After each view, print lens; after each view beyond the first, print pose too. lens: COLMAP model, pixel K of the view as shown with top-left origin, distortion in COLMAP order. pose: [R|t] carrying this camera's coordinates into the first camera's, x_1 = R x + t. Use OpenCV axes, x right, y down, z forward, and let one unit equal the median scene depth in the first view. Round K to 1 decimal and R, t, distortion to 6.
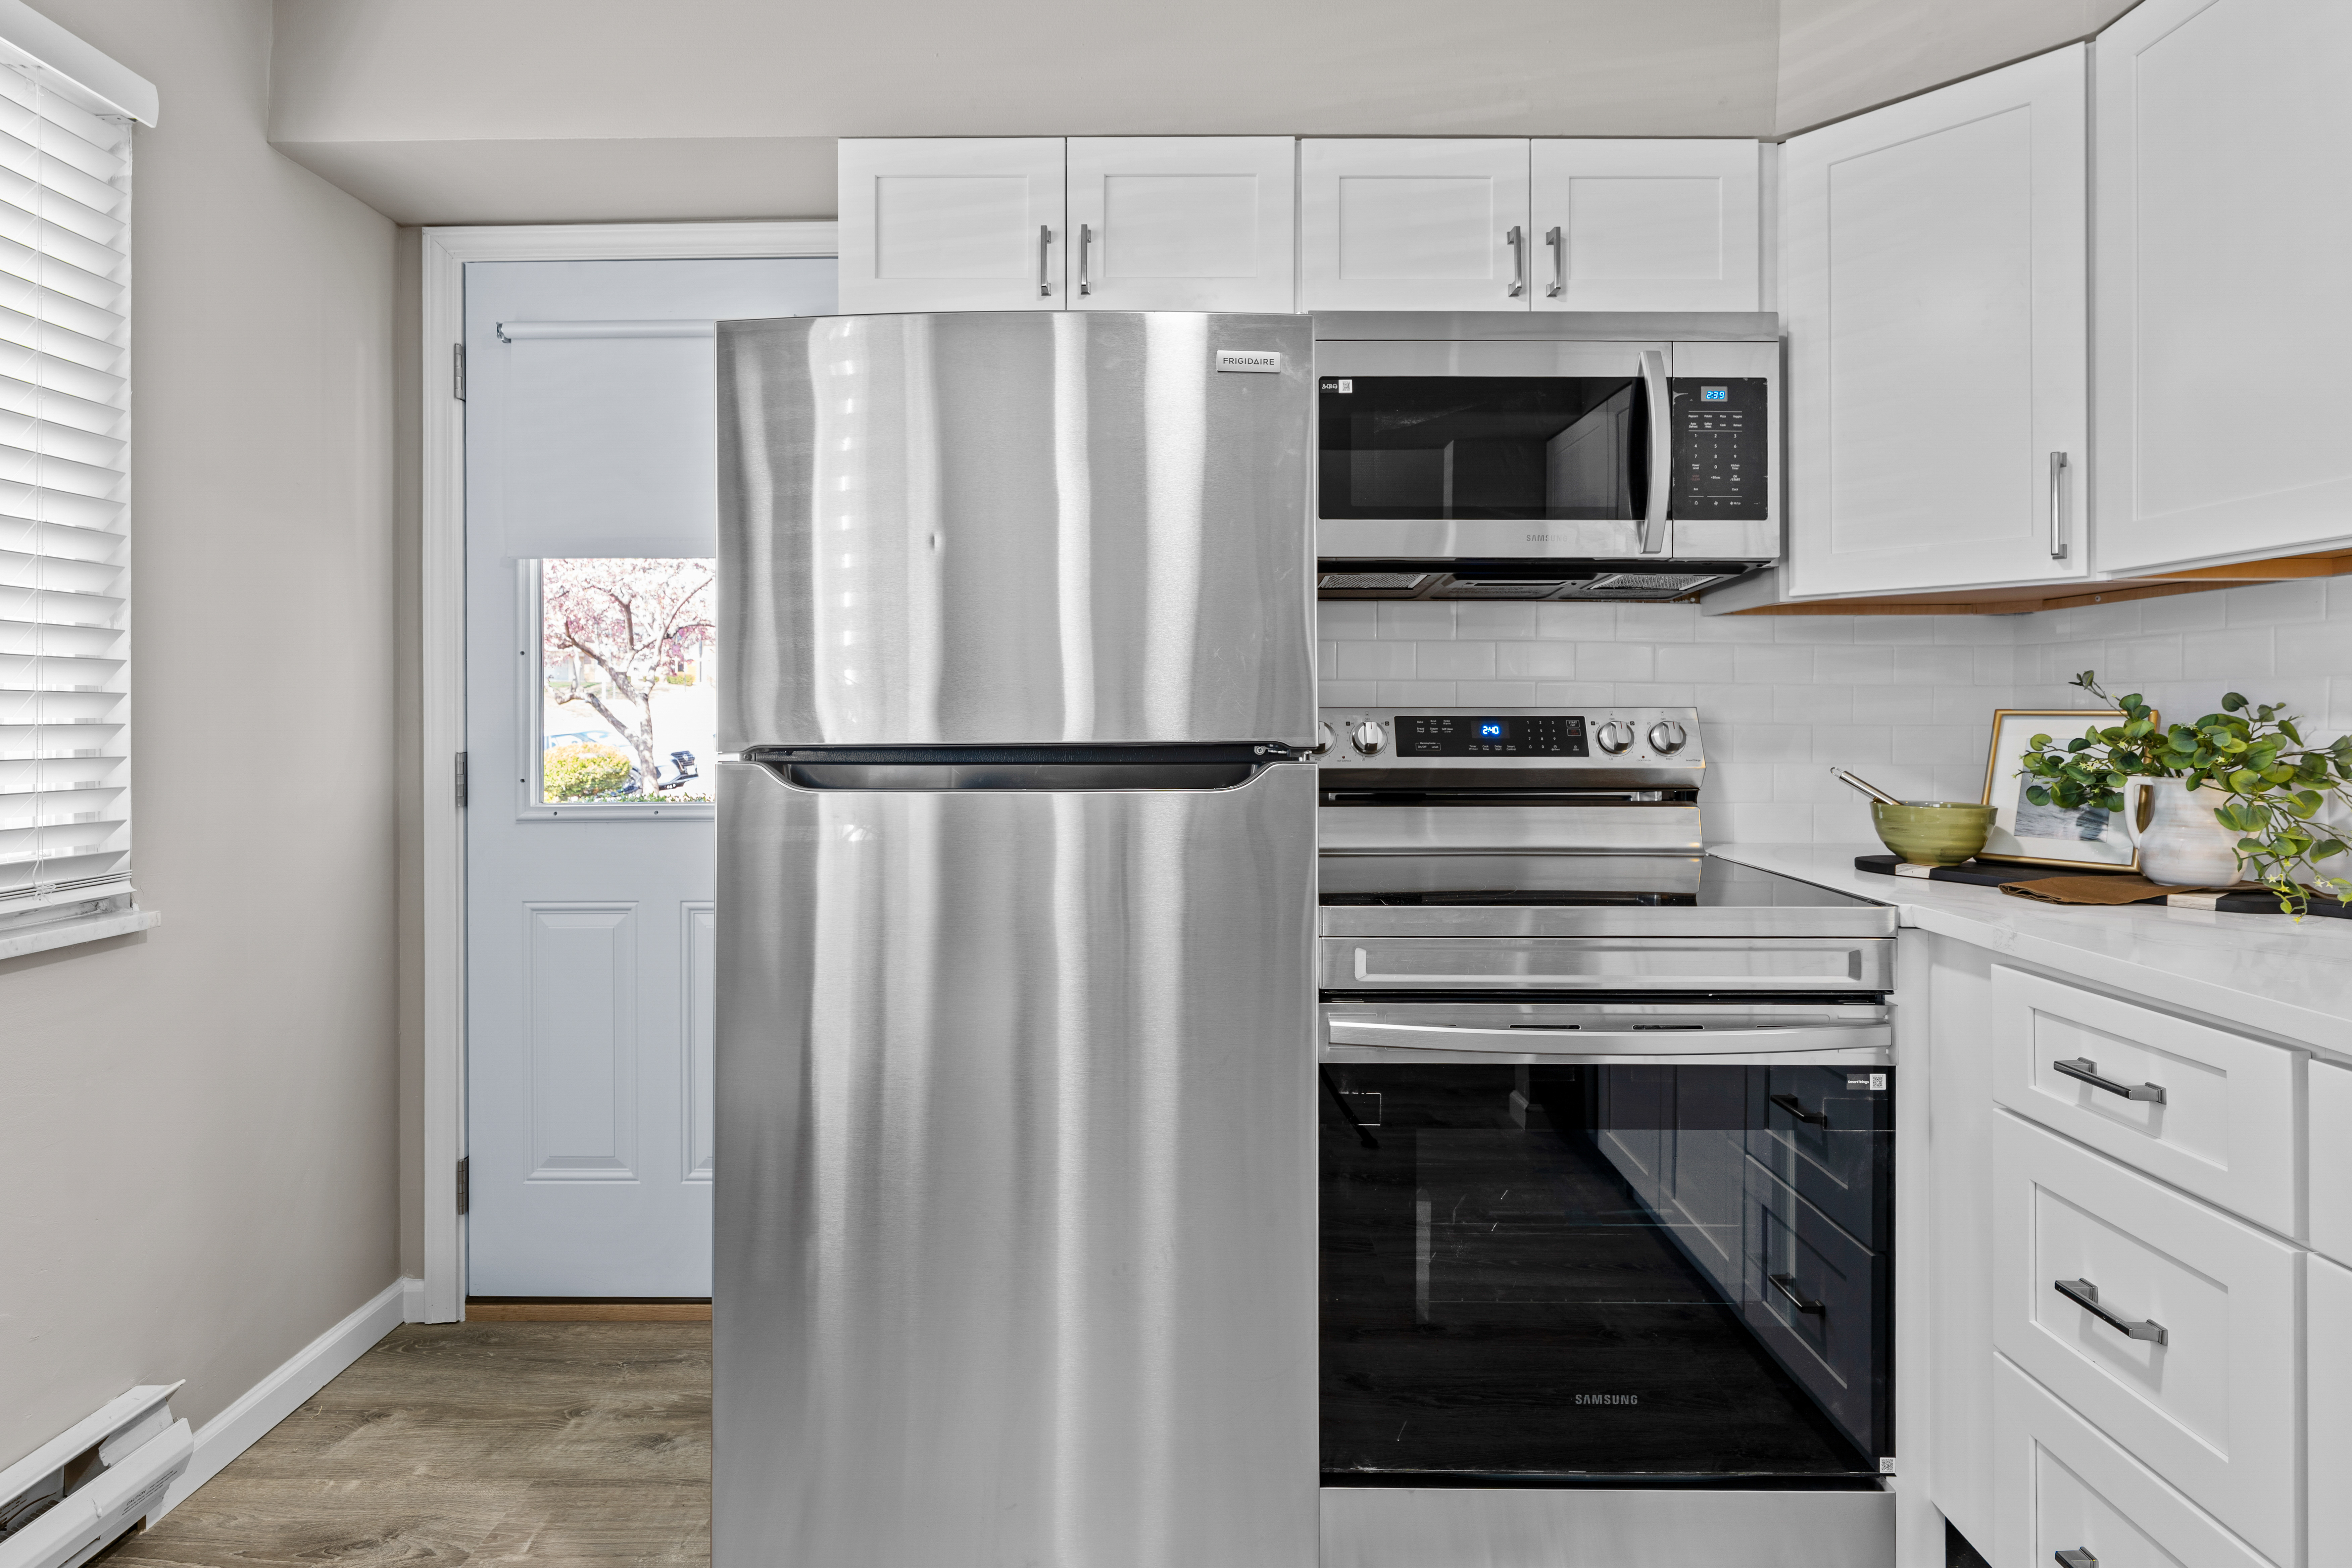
lens RADIAL K [[1144.6, 0, 1173.0], [0, 1144.6, 707.8], [0, 0, 1]] dist [-0.000617, -0.000659]
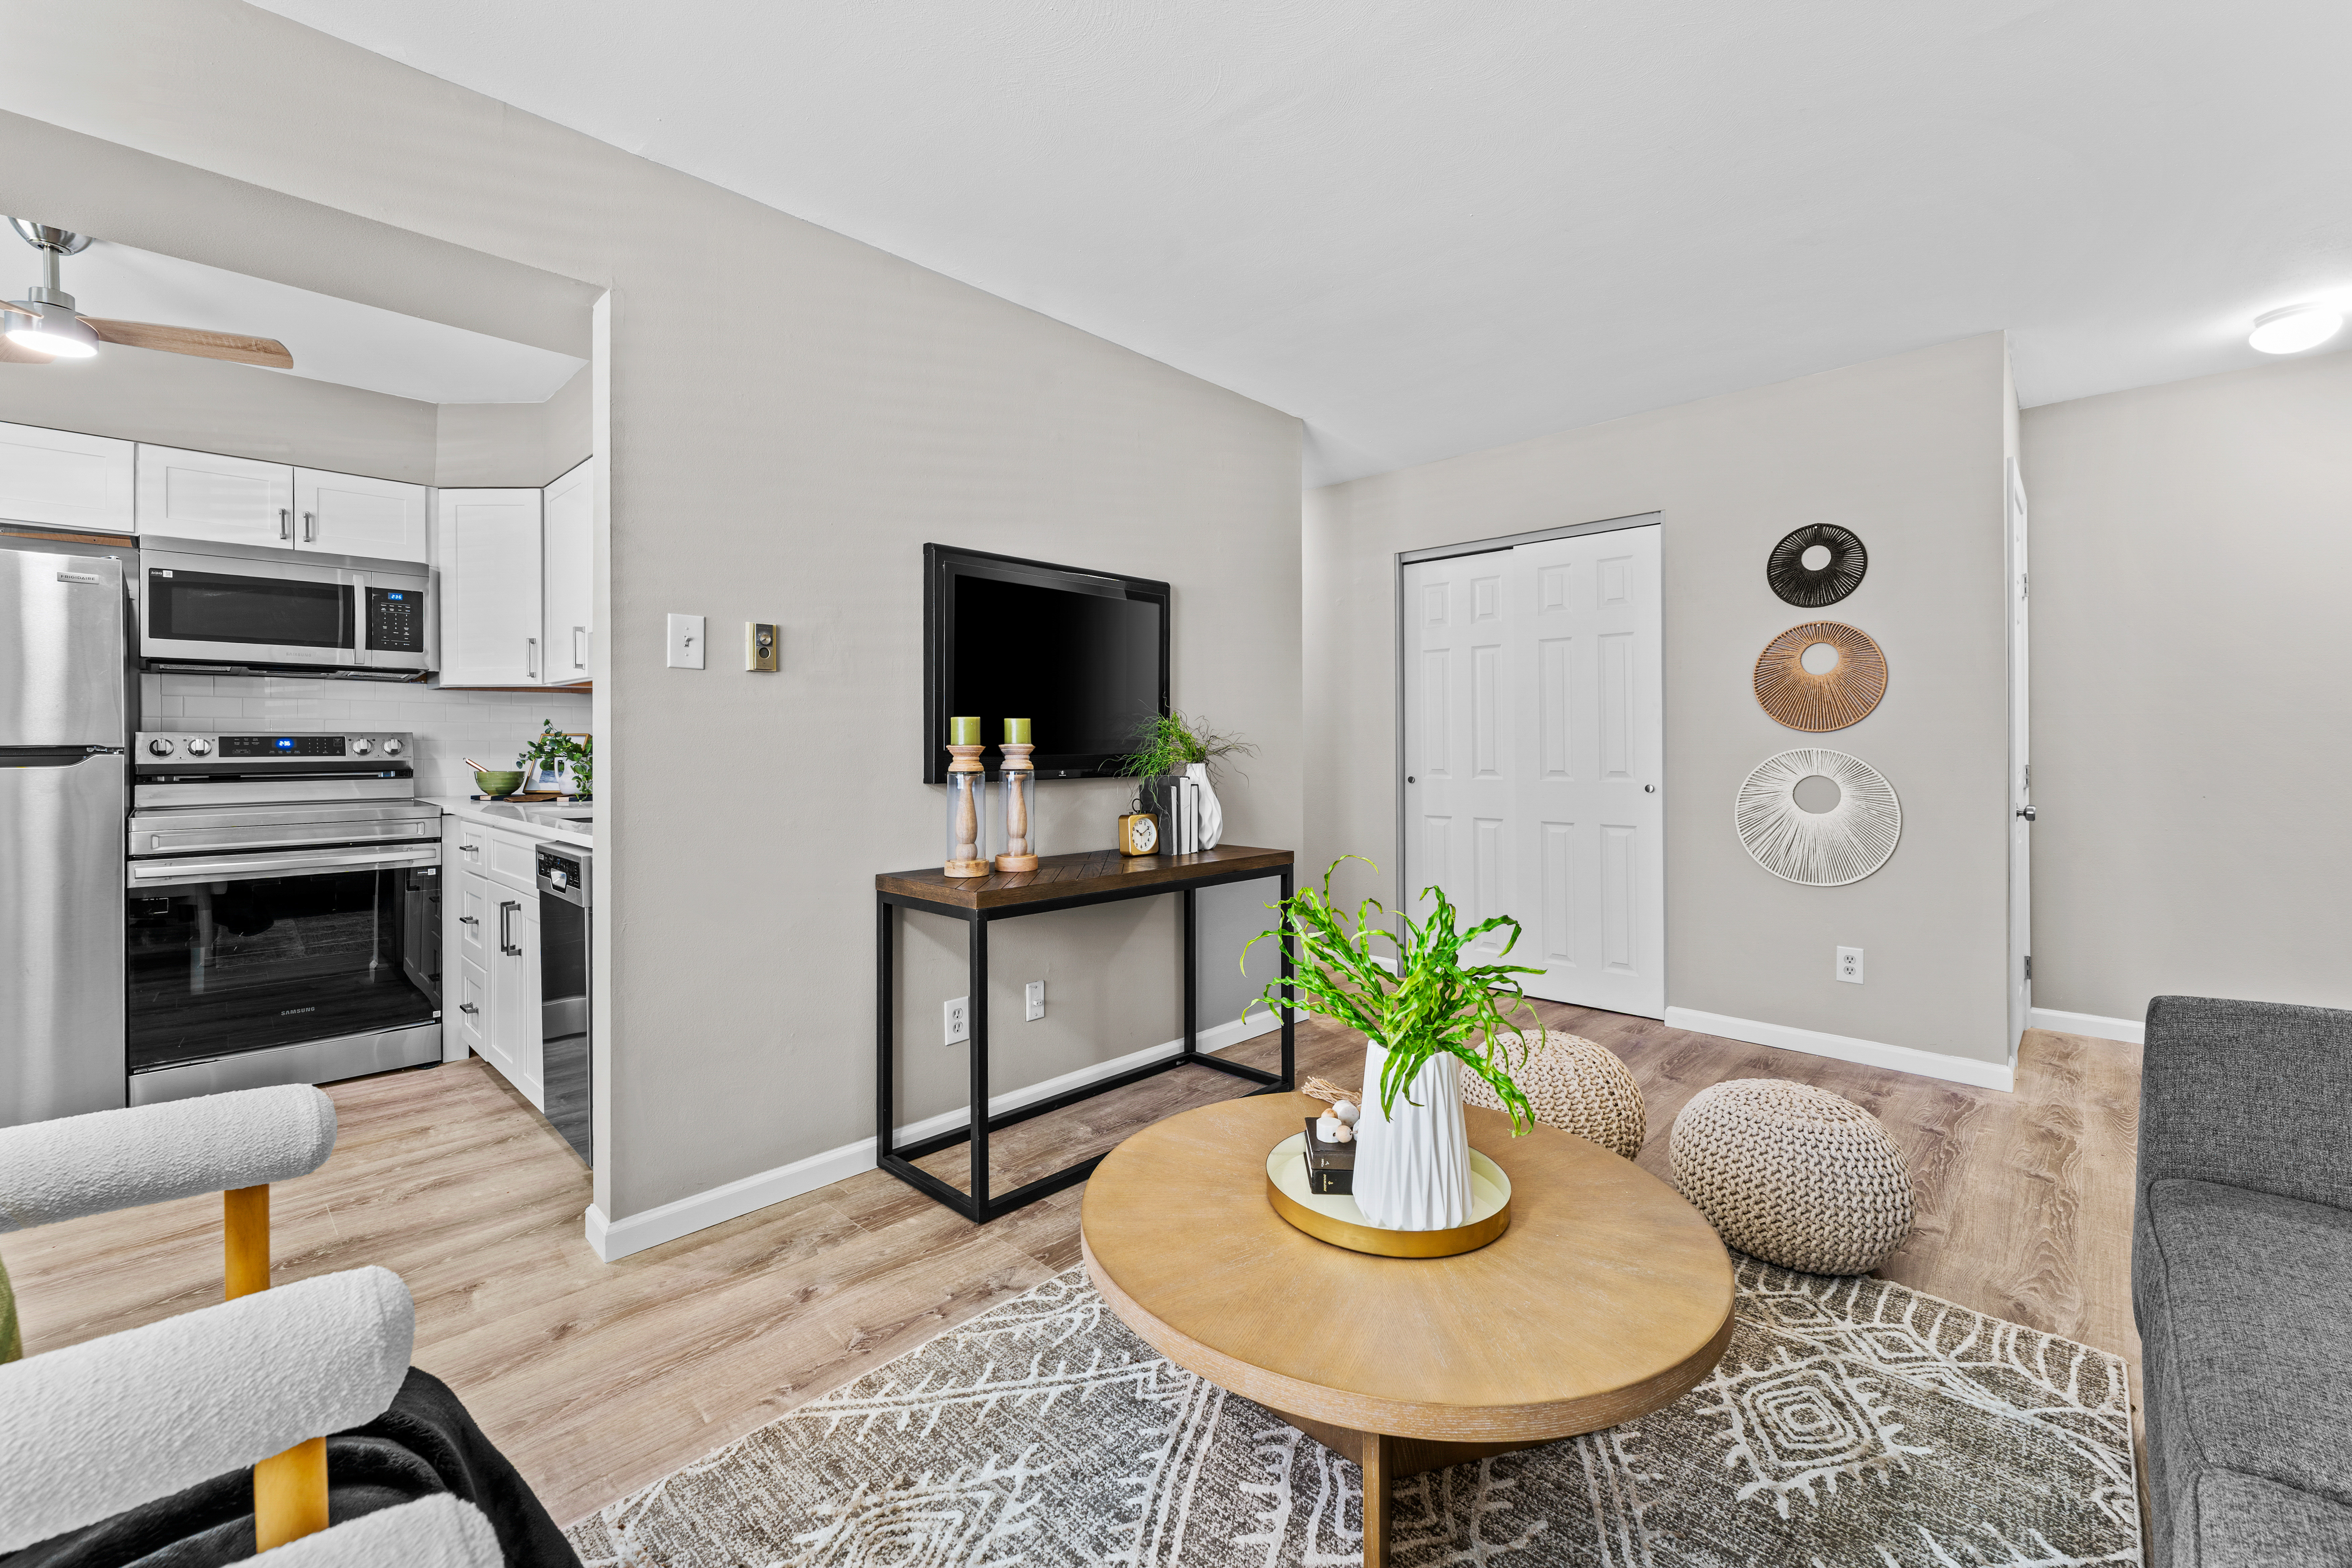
lens RADIAL K [[974.7, 0, 1161.1], [0, 974.7, 743.7], [0, 0, 1]] dist [-0.002165, -0.000403]
pose [[0.696387, -0.004352, 0.717653, 0.139963], [0.000681, 0.999985, 0.005403, 0.013381], [-0.717666, -0.003274, 0.696380, -1.484272]]
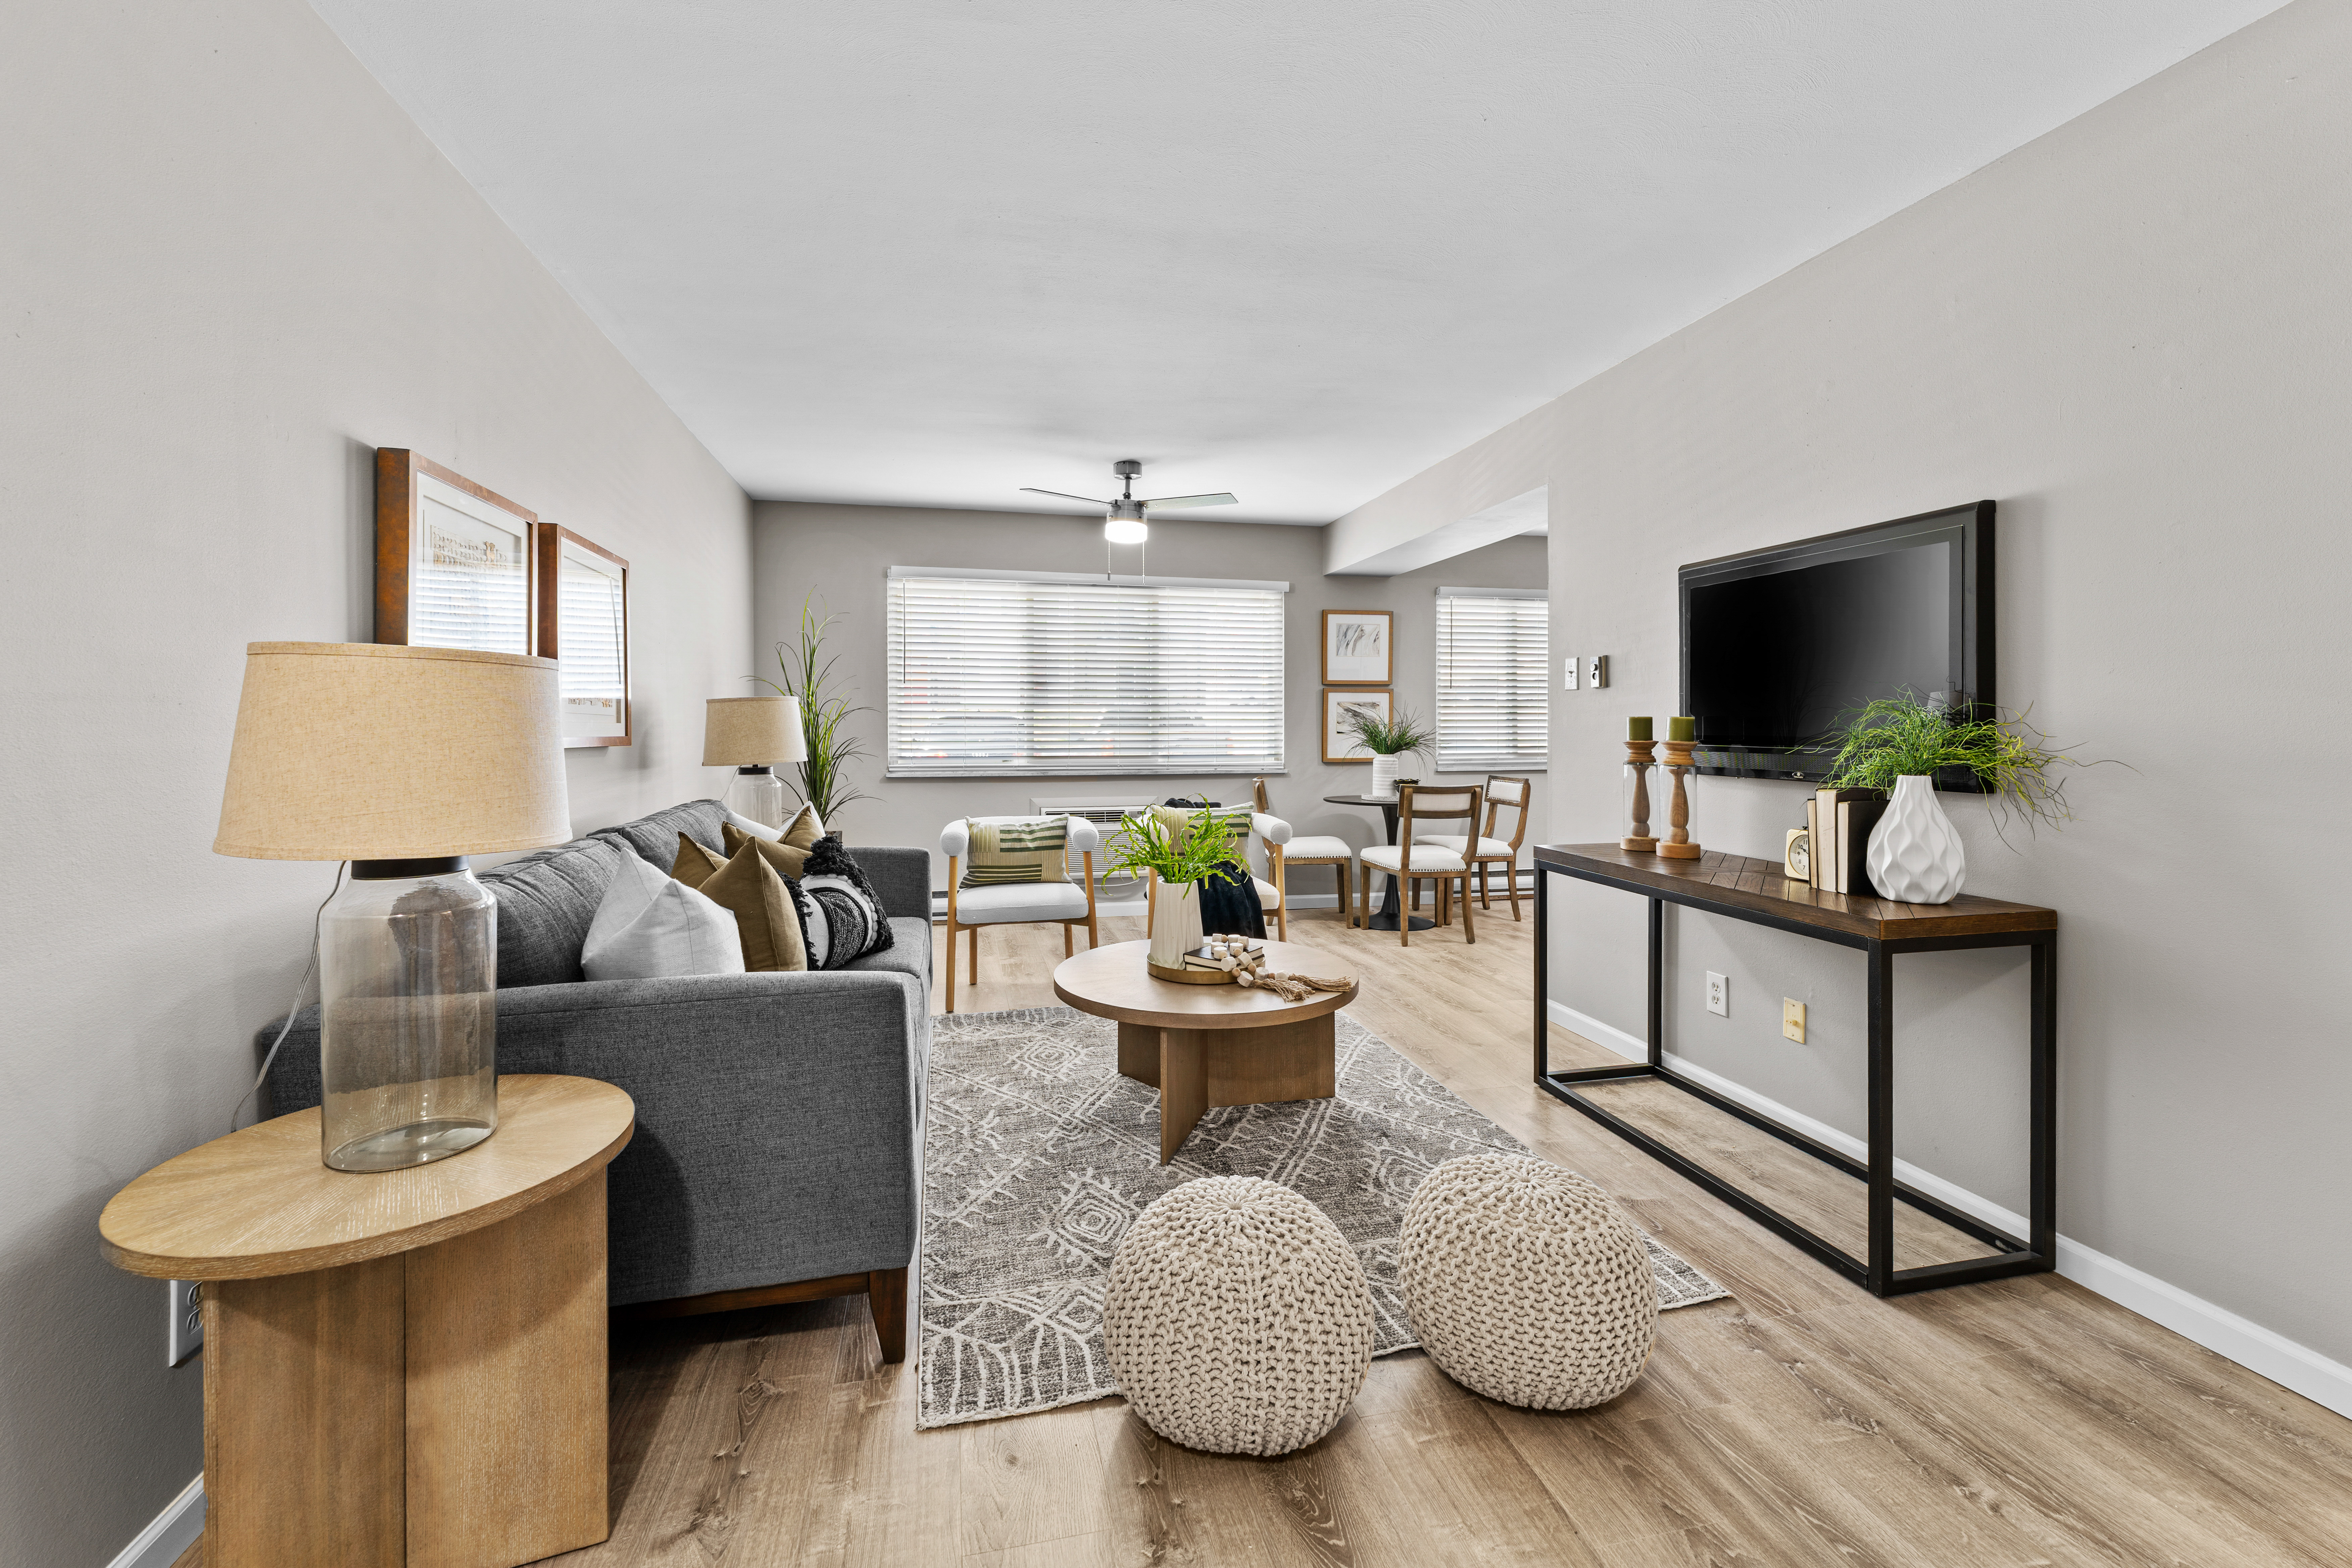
lens RADIAL K [[974.7, 0, 1161.1], [0, 974.7, 743.7], [0, 0, 1]] dist [-0.002165, -0.000403]
pose [[0.210297, 0.018933, -0.977454, 2.408886], [0.010332, 0.999714, 0.021587, -0.016529], [0.977583, -0.014639, 0.210041, -1.462373]]
